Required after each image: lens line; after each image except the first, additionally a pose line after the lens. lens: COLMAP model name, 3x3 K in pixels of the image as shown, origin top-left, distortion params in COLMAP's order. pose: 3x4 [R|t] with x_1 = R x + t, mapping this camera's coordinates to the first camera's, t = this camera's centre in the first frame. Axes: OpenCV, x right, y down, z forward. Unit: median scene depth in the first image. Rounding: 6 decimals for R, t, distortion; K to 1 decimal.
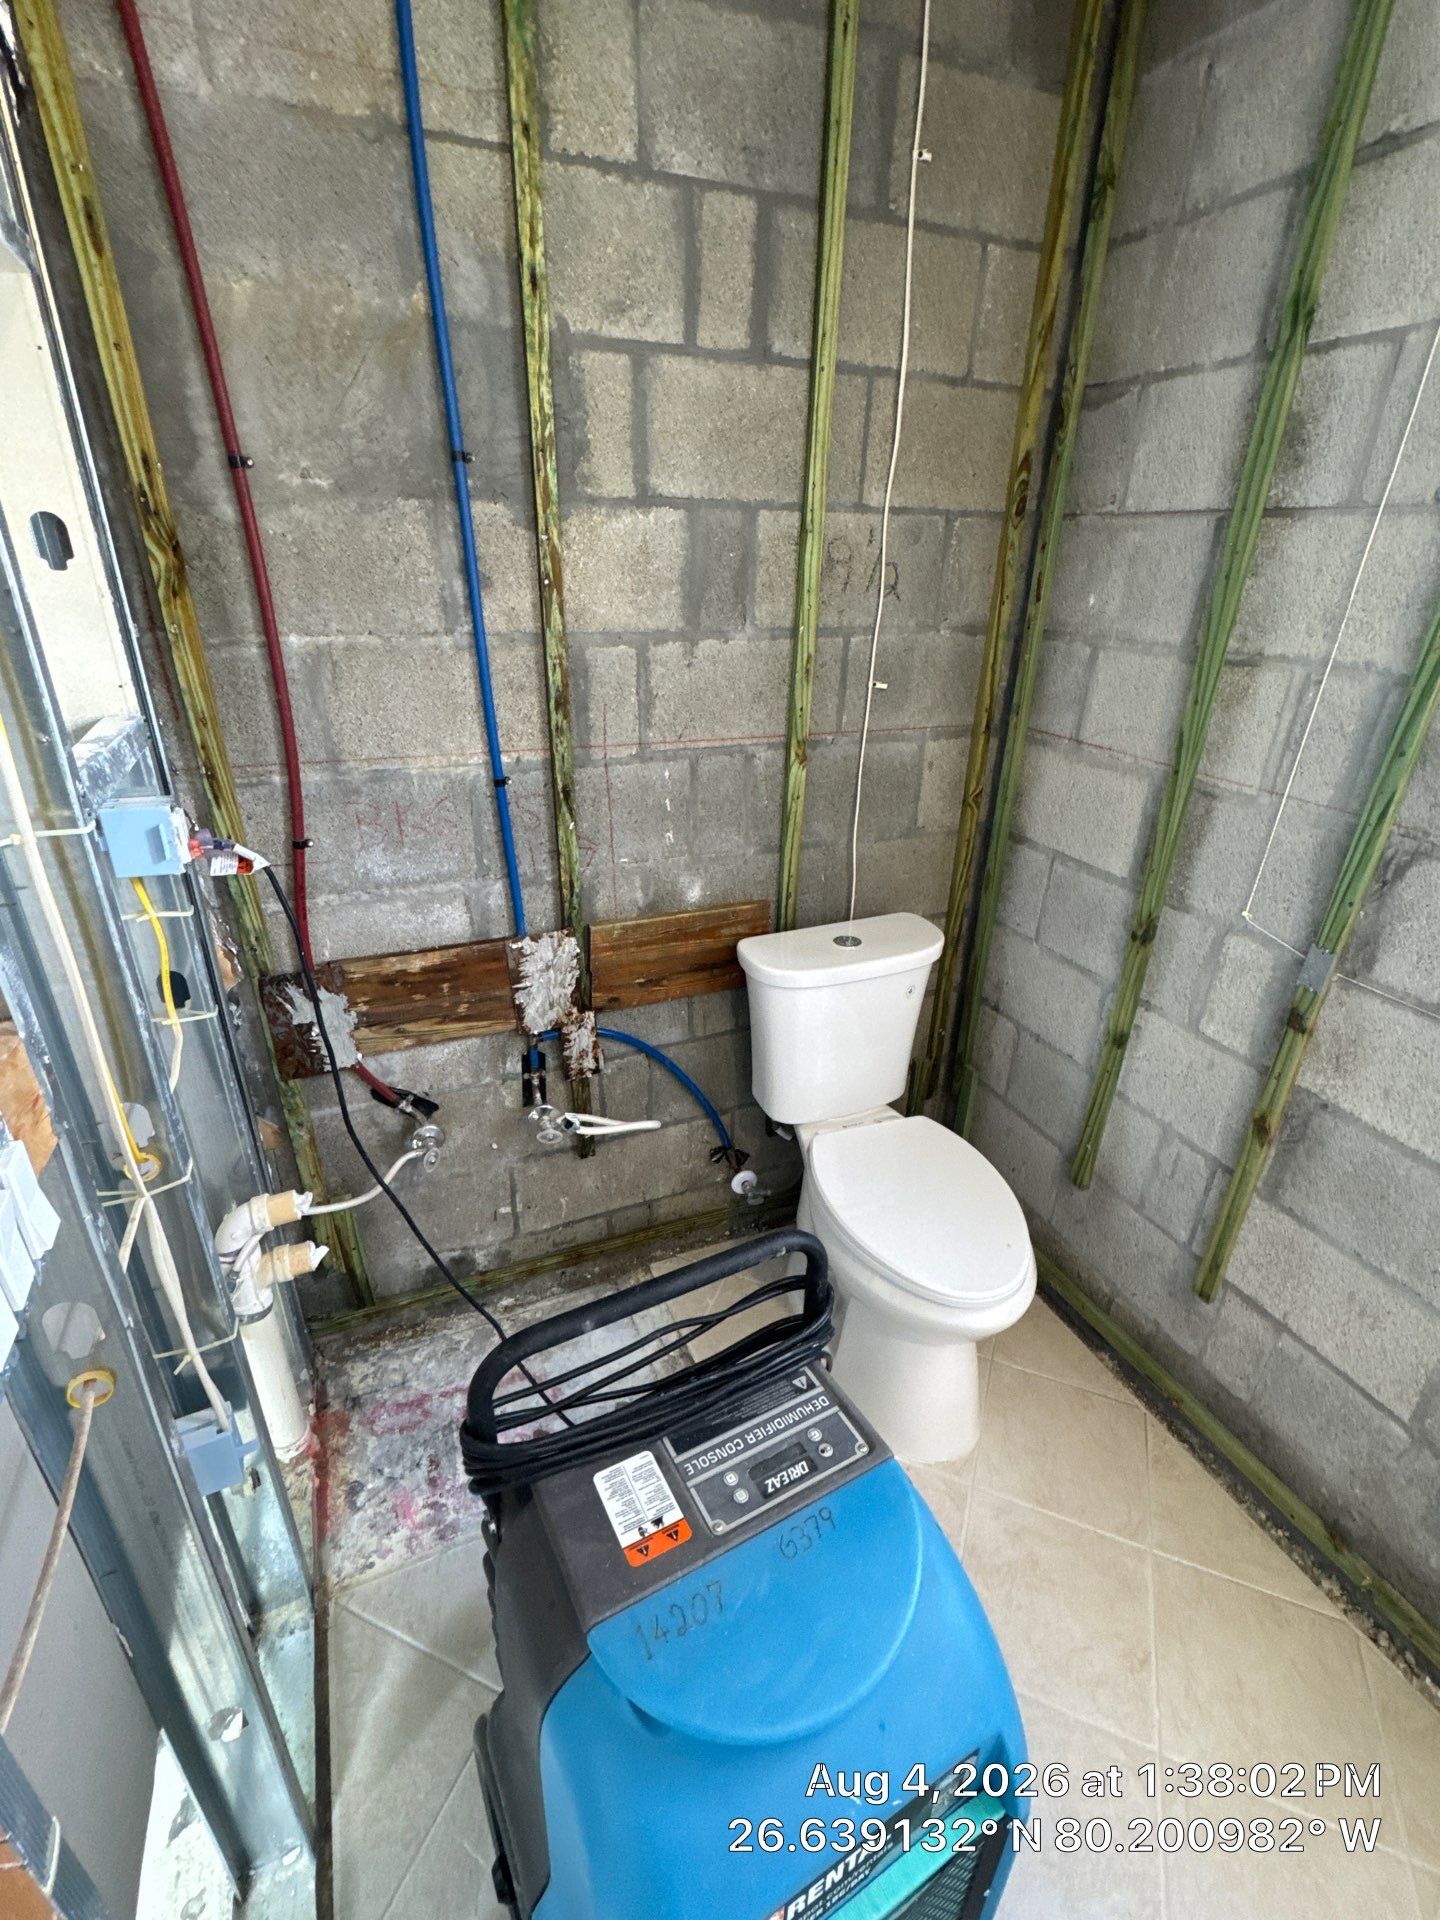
lens RADIAL K [[869.8, 0, 722.5], [0, 869.8, 960.7], [0, 0, 1]] dist [-0.003682, 0.000397]
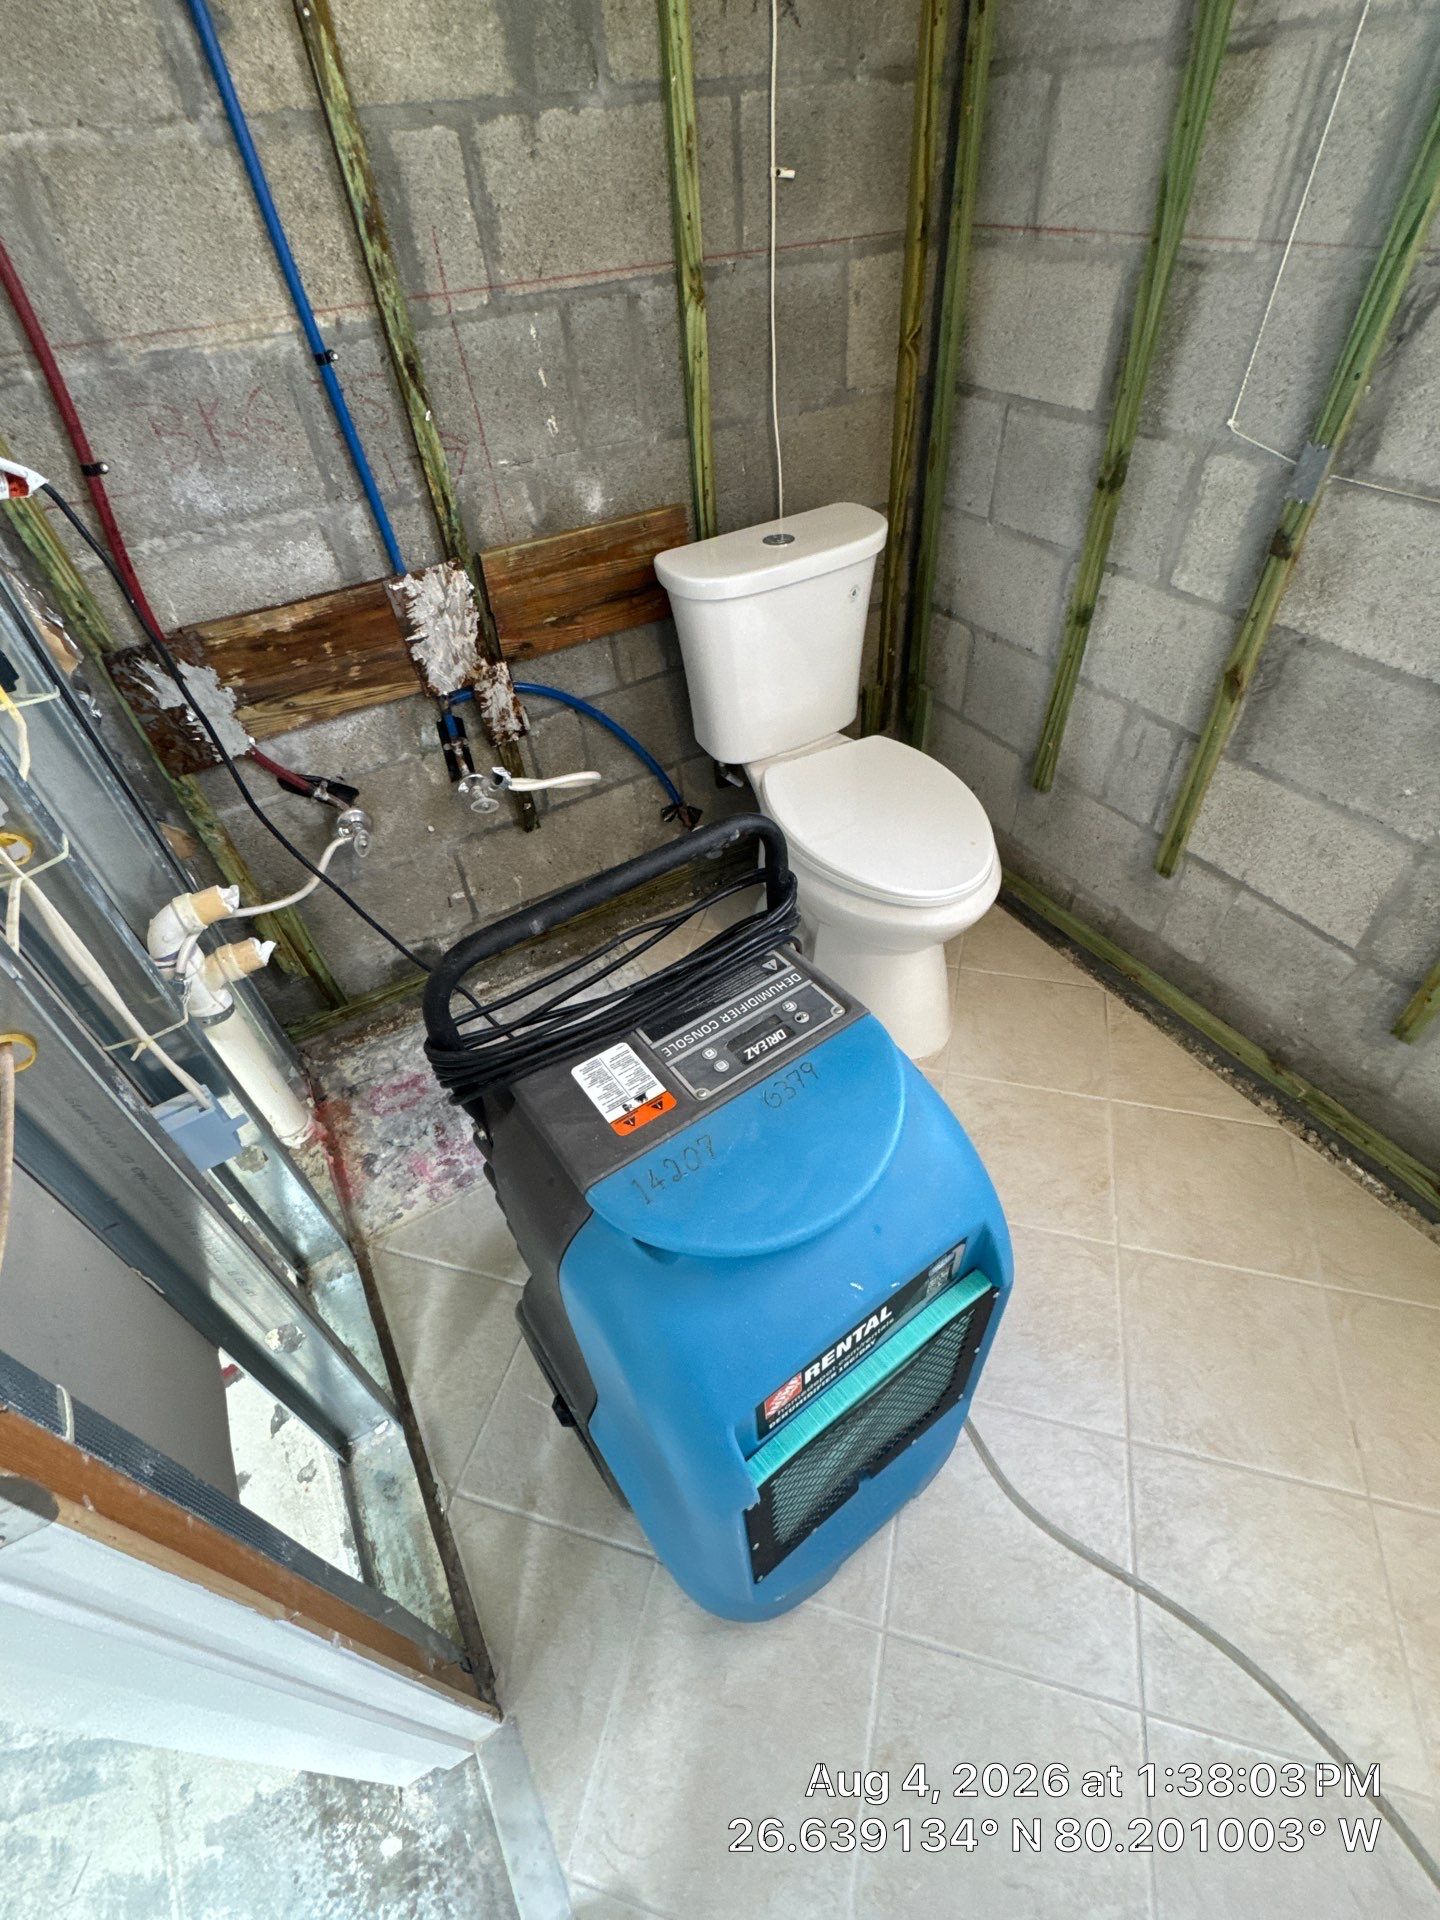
lens RADIAL K [[869.8, 0, 722.5], [0, 869.8, 960.7], [0, 0, 1]] dist [-0.003682, 0.000397]
pose [[0.989772, -0.140438, 0.025089, 0.007866], [0.125008, 0.938517, 0.321807, 0.100362], [-0.068740, -0.315379, 0.946473, 0.052193]]
